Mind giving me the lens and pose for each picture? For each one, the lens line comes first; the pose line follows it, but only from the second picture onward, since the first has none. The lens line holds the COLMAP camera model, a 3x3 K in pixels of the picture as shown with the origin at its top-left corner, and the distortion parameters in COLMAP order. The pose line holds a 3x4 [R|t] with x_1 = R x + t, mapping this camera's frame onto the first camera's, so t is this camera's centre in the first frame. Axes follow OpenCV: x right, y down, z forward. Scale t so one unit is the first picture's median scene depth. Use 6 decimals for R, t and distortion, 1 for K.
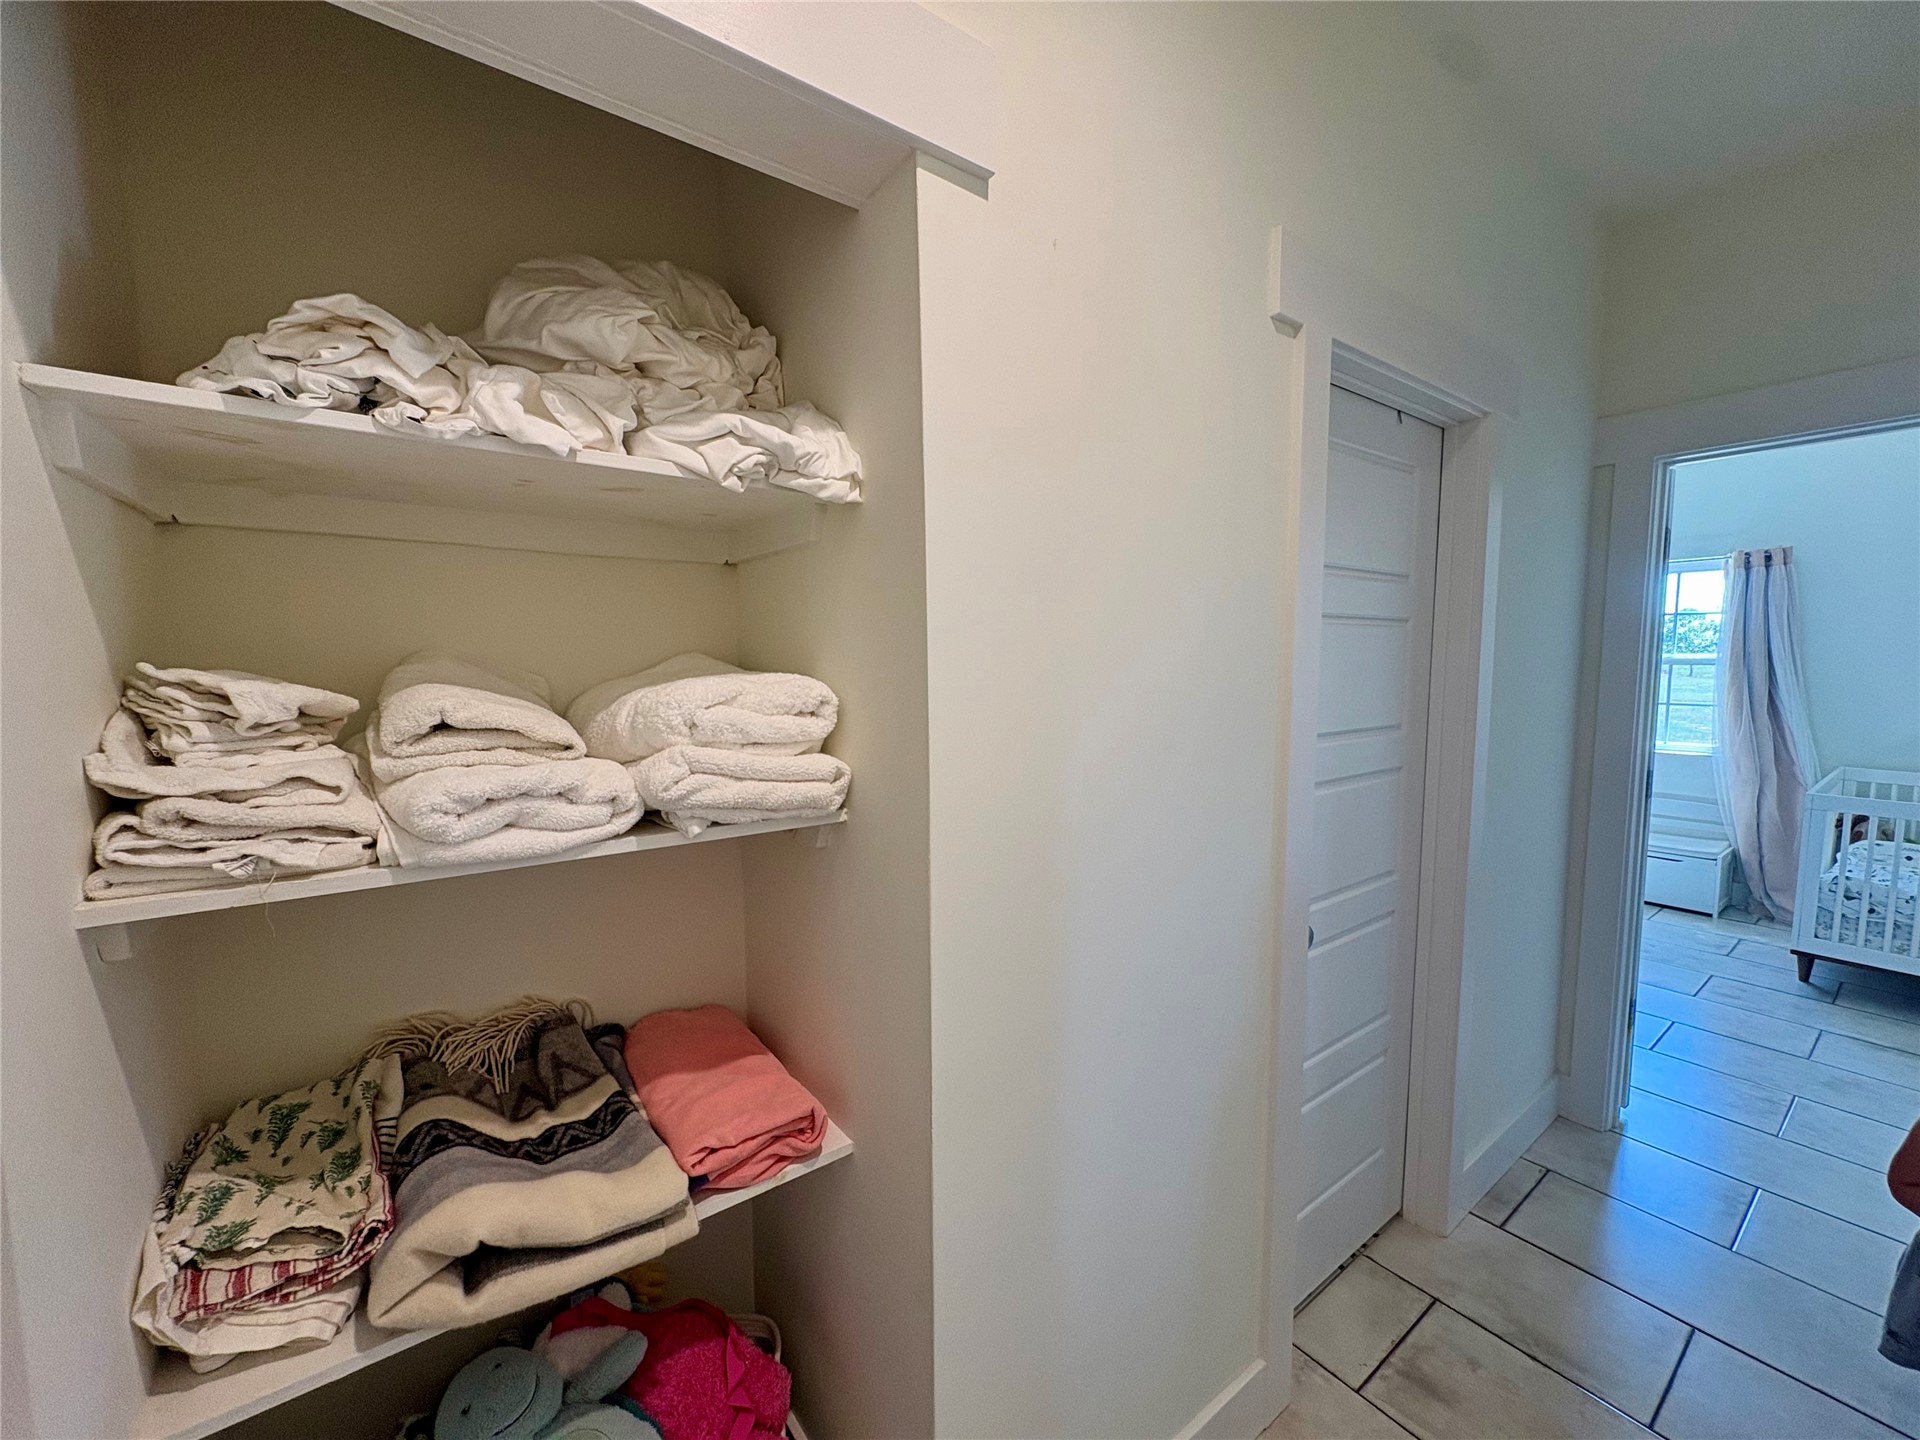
lens RADIAL K [[764.6, 0, 959.4], [0, 764.6, 724.1], [0, 0, 1]] dist [-0.002636, 0.000590]
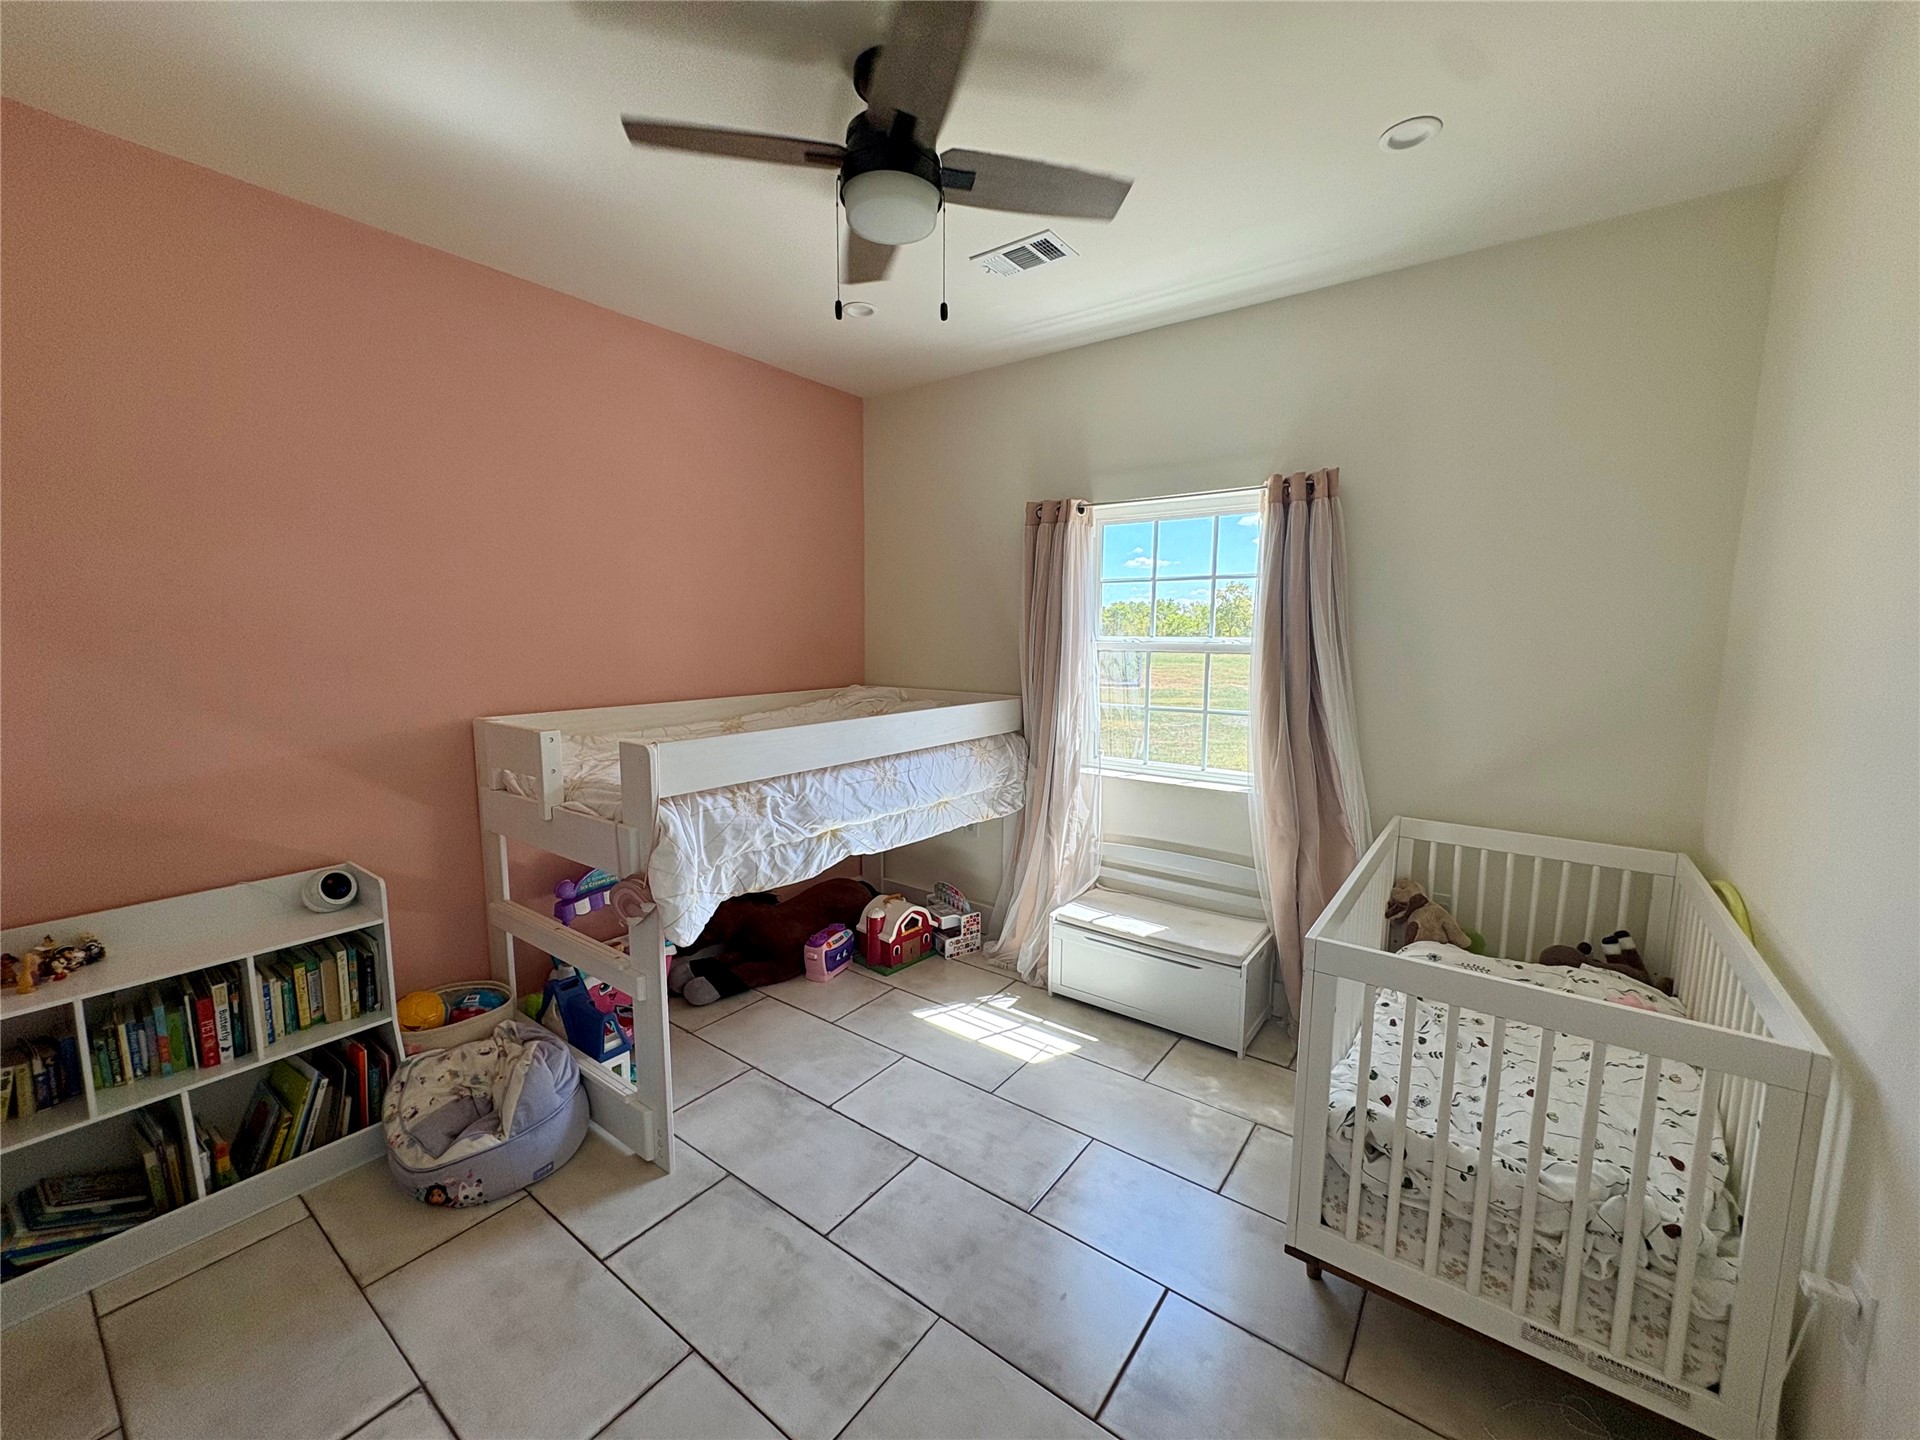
lens RADIAL K [[764.6, 0, 960.6], [0, 764.6, 723.3], [0, 0, 1]] dist [-0.002636, 0.000590]
pose [[0.957381, -0.024173, 0.287815, 0.774558], [0.015121, 0.999320, 0.033635, -0.061816], [-0.288432, -0.027850, 0.957095, 0.612676]]
